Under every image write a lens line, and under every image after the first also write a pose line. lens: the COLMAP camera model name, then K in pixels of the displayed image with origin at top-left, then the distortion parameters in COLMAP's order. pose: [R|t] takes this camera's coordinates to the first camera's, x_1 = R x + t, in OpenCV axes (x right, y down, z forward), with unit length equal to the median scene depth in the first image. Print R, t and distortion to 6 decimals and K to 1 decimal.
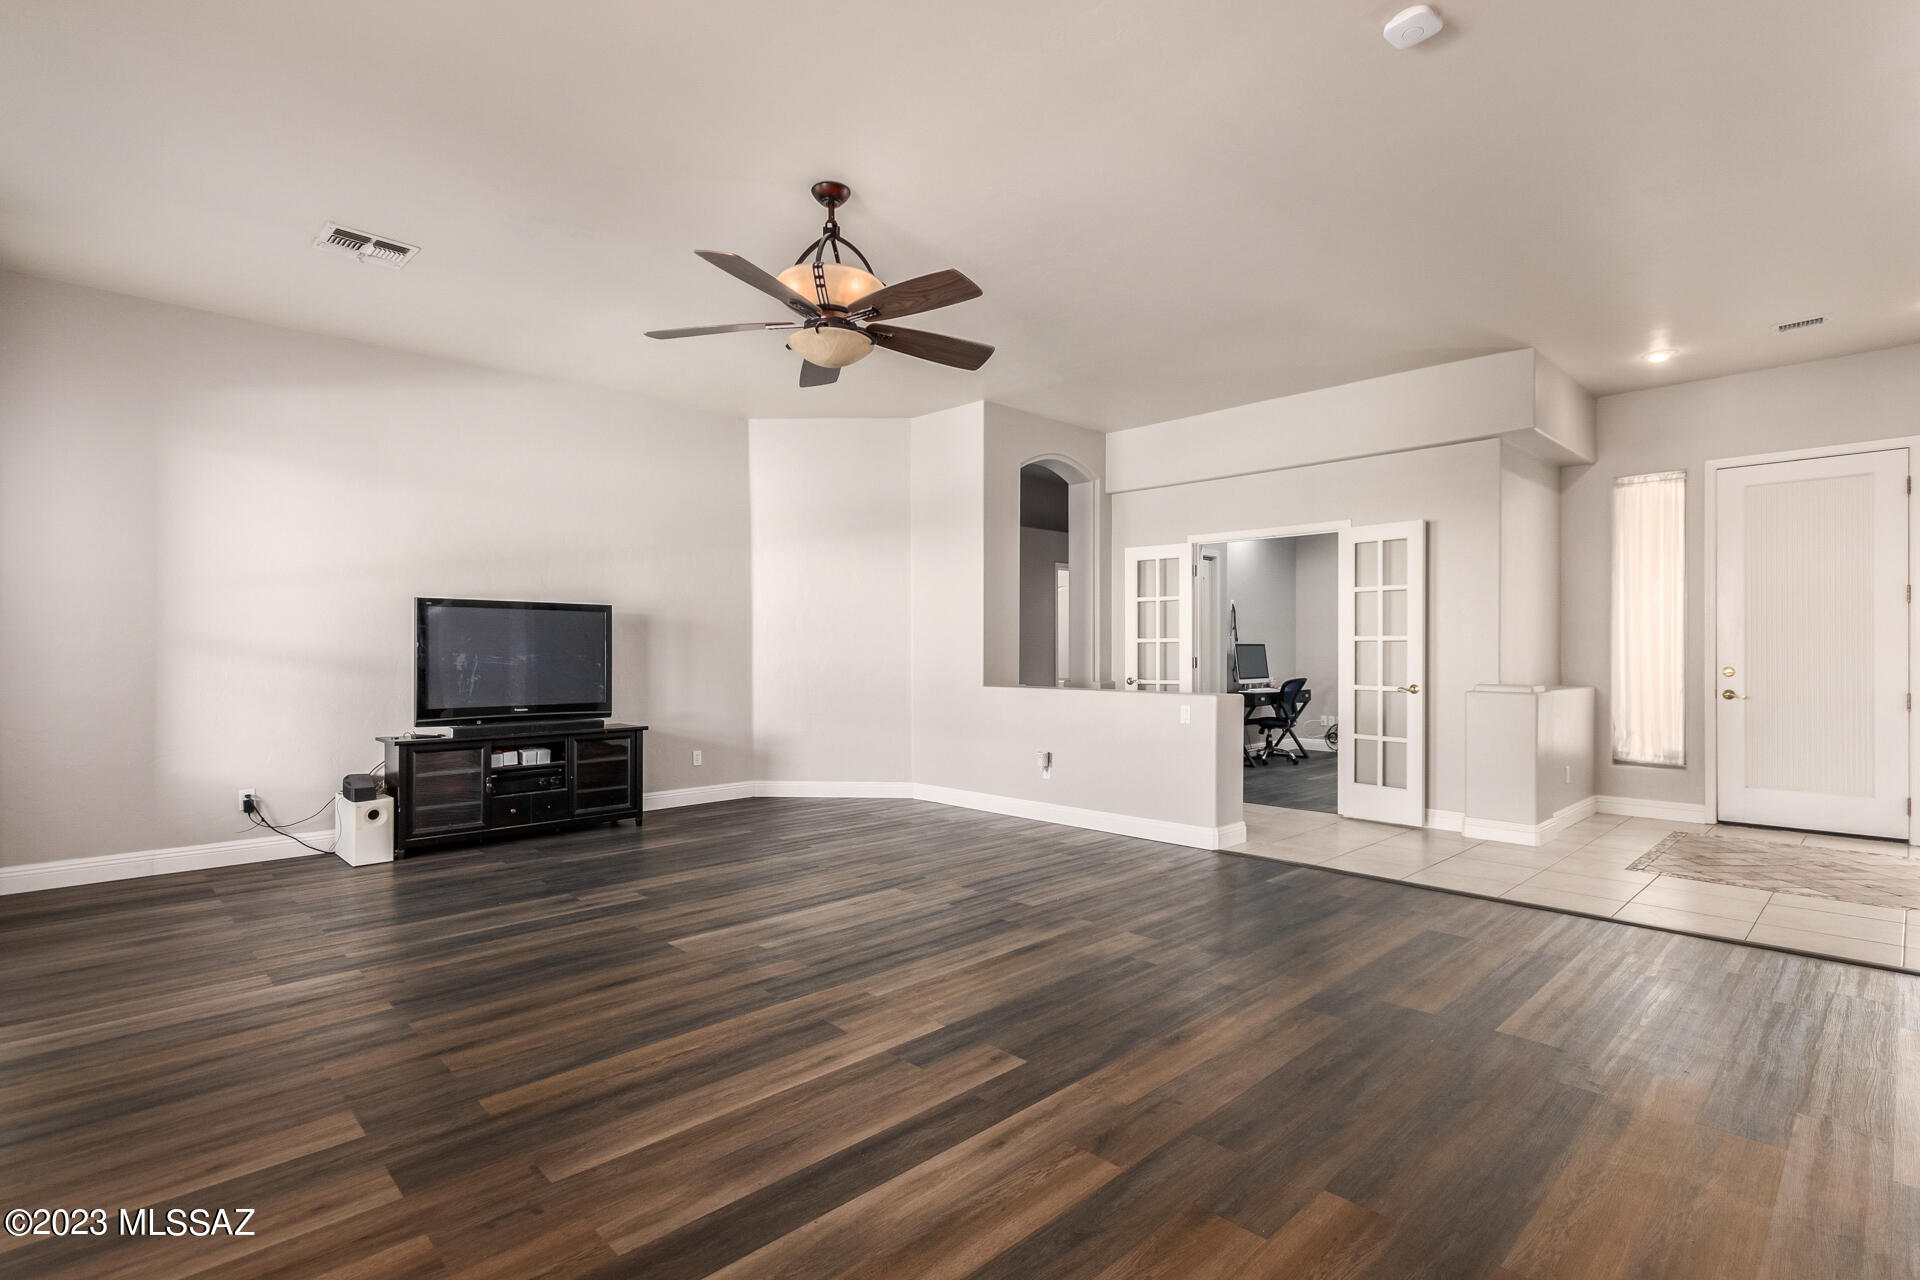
lens RADIAL K [[924.3, 0, 960.5], [0, 924.3, 649.8], [0, 0, 1]] dist [0.009829, 0.002088]
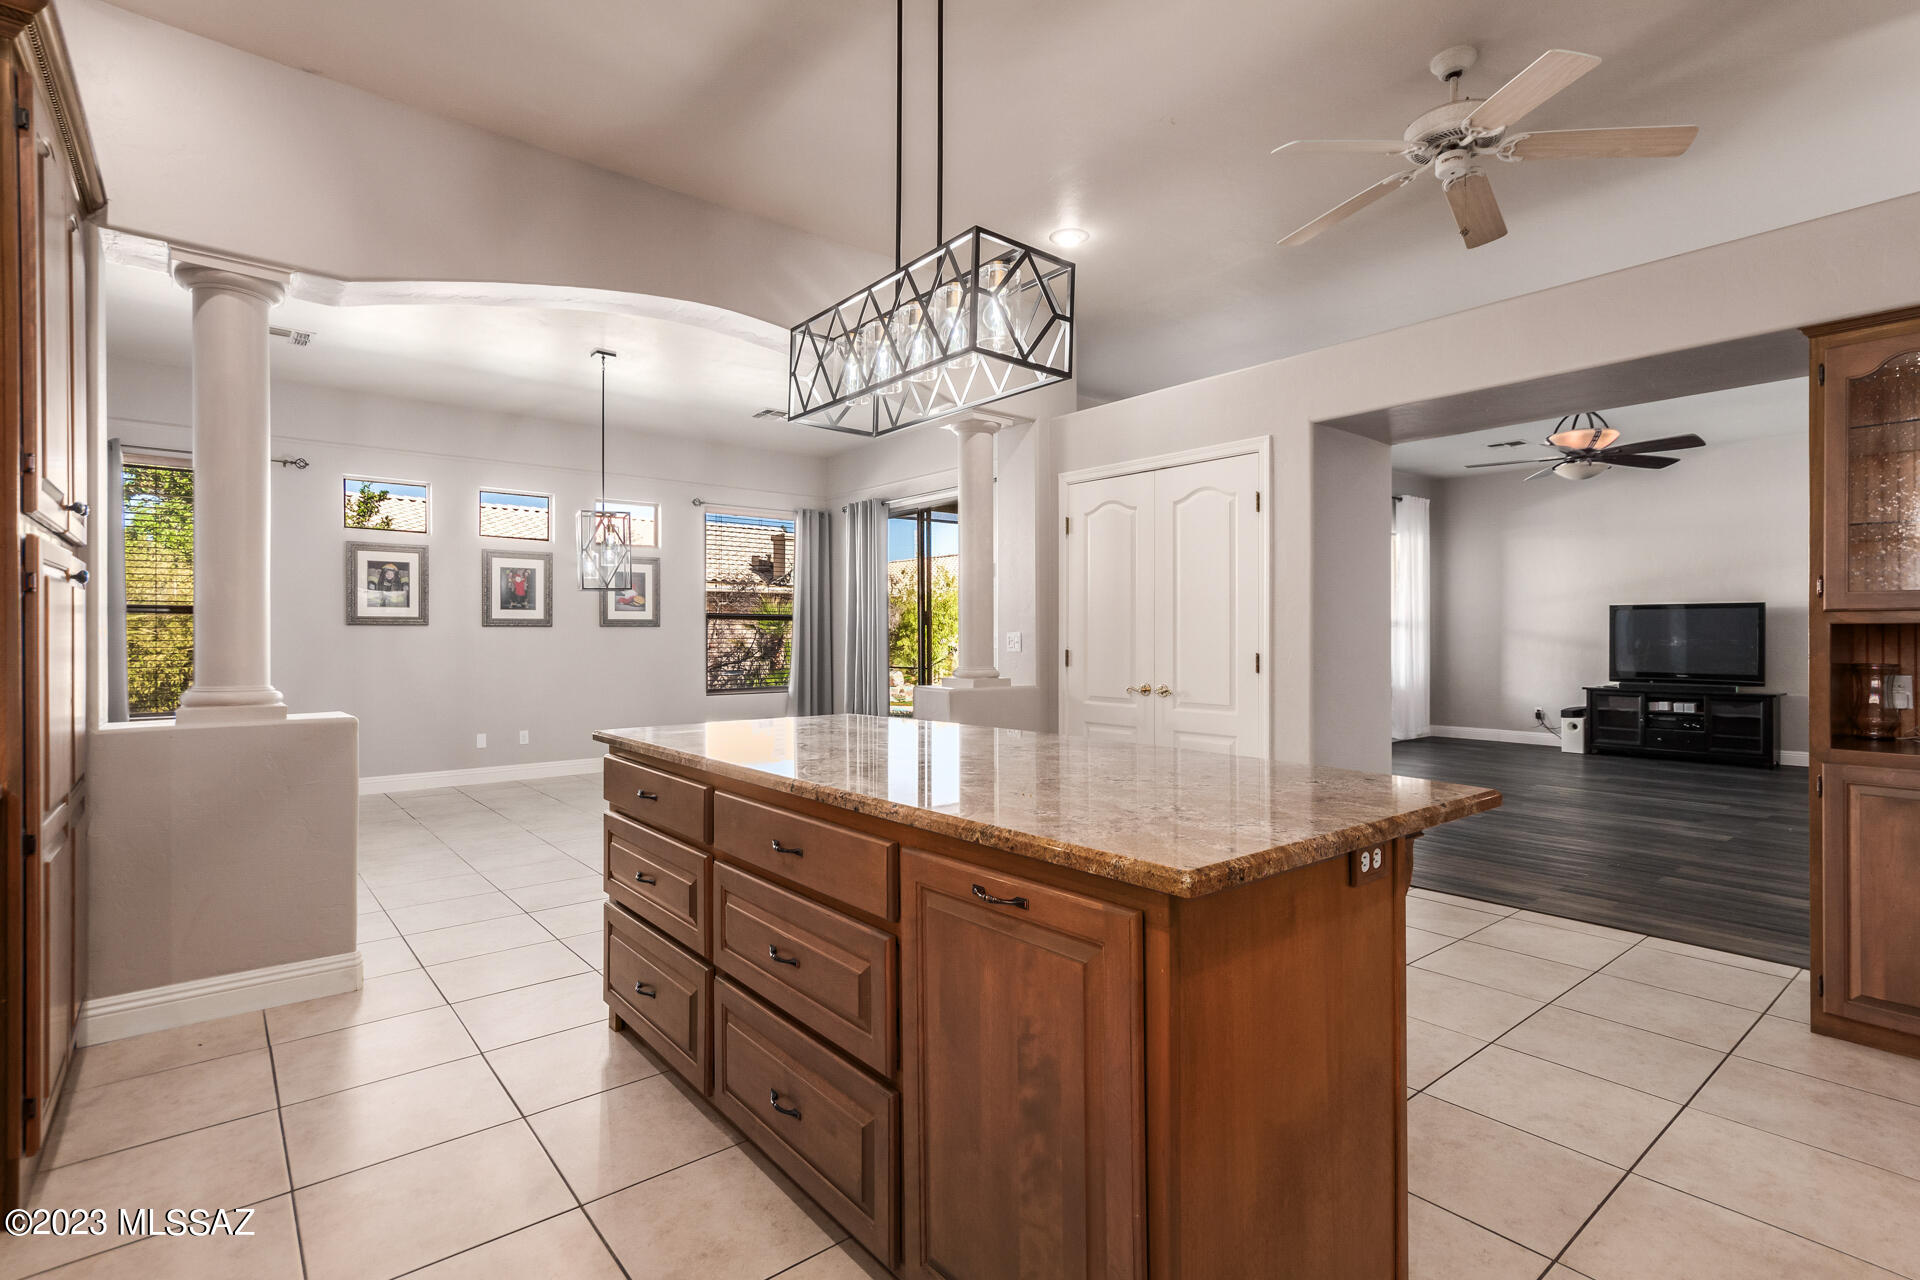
lens RADIAL K [[924.3, 0, 962.0], [0, 924.3, 633.0], [0, 0, 1]] dist [0.009829, 0.002088]
pose [[-0.067490, -0.000834, -0.997720, 1.186161], [0.005016, 0.999987, -0.001175, -0.009726], [0.997707, -0.005084, -0.067484, -0.073989]]
